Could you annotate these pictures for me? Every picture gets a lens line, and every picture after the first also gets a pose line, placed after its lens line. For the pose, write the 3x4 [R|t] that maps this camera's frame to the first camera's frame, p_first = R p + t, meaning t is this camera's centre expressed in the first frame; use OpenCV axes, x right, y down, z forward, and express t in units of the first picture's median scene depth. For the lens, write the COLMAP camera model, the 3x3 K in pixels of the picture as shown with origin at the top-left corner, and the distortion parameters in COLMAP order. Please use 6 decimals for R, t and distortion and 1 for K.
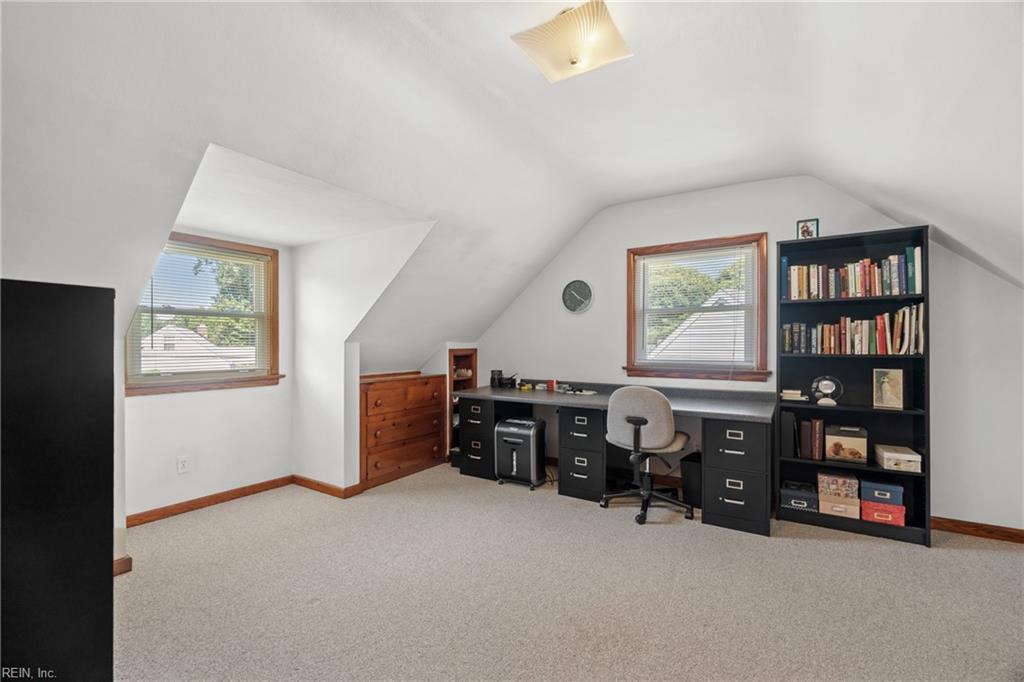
lens RADIAL K [[446.3, 0, 515.2], [0, 446.3, 343.8], [0, 0, 1]] dist [-0.004937, 0.001862]
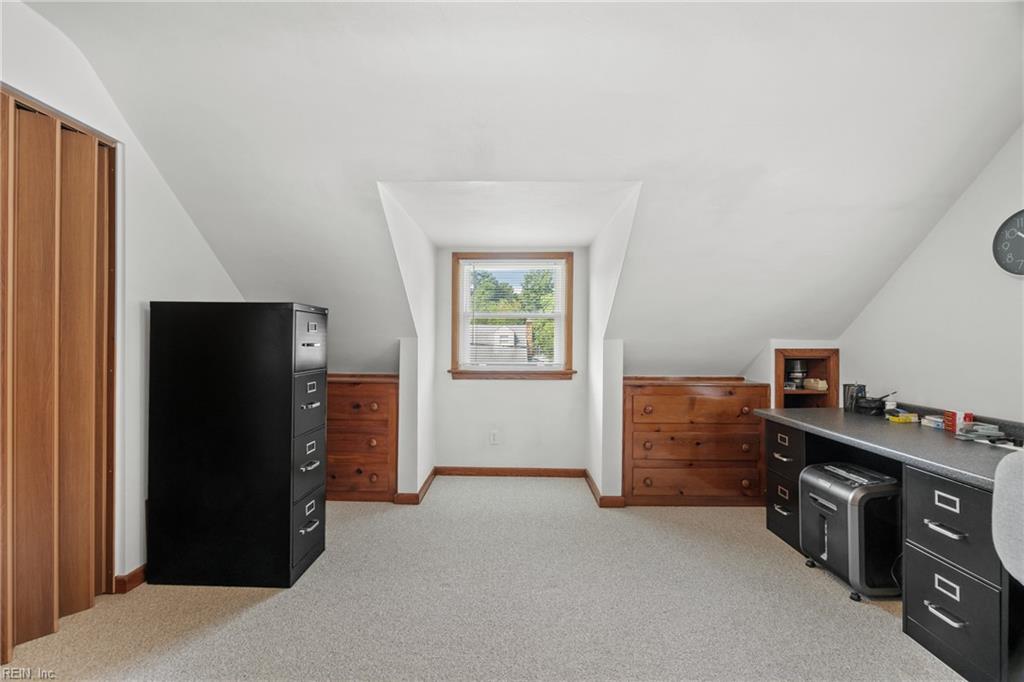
lens RADIAL K [[446.3, 0, 509.7], [0, 446.3, 340.1], [0, 0, 1]] dist [-0.004937, 0.001862]
pose [[0.515588, -0.000035, -0.856837, 0.281142], [-0.001506, 0.999998, -0.000948, -0.001012], [0.856836, 0.001779, 0.515587, 0.312569]]
